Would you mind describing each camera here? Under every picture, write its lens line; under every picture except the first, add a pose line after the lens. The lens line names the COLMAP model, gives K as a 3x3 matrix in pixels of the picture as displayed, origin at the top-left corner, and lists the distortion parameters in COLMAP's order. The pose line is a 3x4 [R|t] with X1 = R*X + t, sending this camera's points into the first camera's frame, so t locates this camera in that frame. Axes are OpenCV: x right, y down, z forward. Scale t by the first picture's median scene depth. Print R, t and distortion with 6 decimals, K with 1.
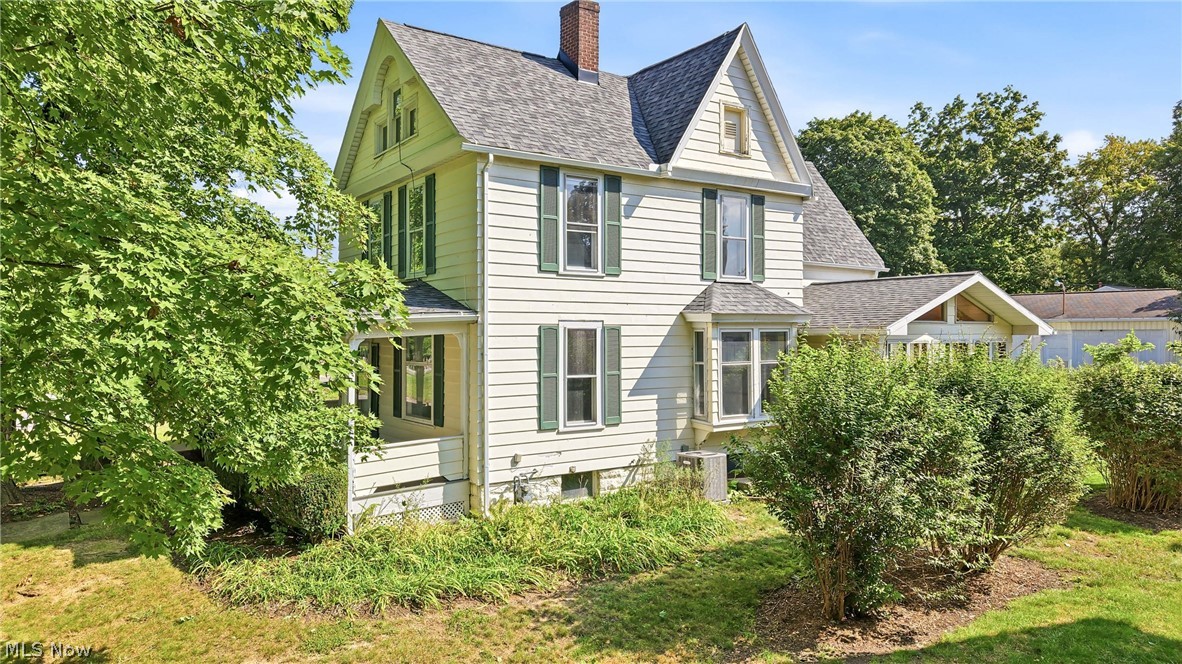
lens RADIAL K [[790.2, 0, 591.0], [0, 790.2, 332.0], [0, 0, 1]] dist [0.049709, -0.086930]
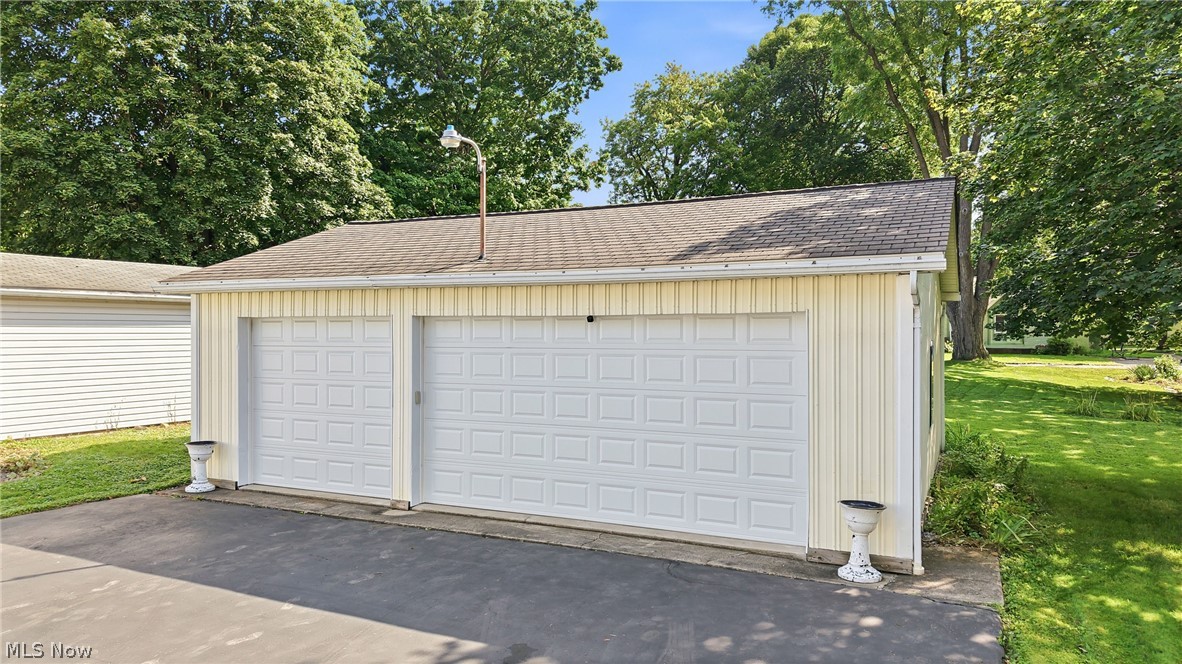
lens RADIAL K [[790.2, 0, 591.0], [0, 790.2, 332.0], [0, 0, 1]] dist [0.049709, -0.086930]
pose [[0.892688, 0.003676, 0.450660, 0.338420], [-0.006218, 0.999972, 0.004161, 0.000473], [-0.450632, -0.006517, 0.892686, 0.497017]]
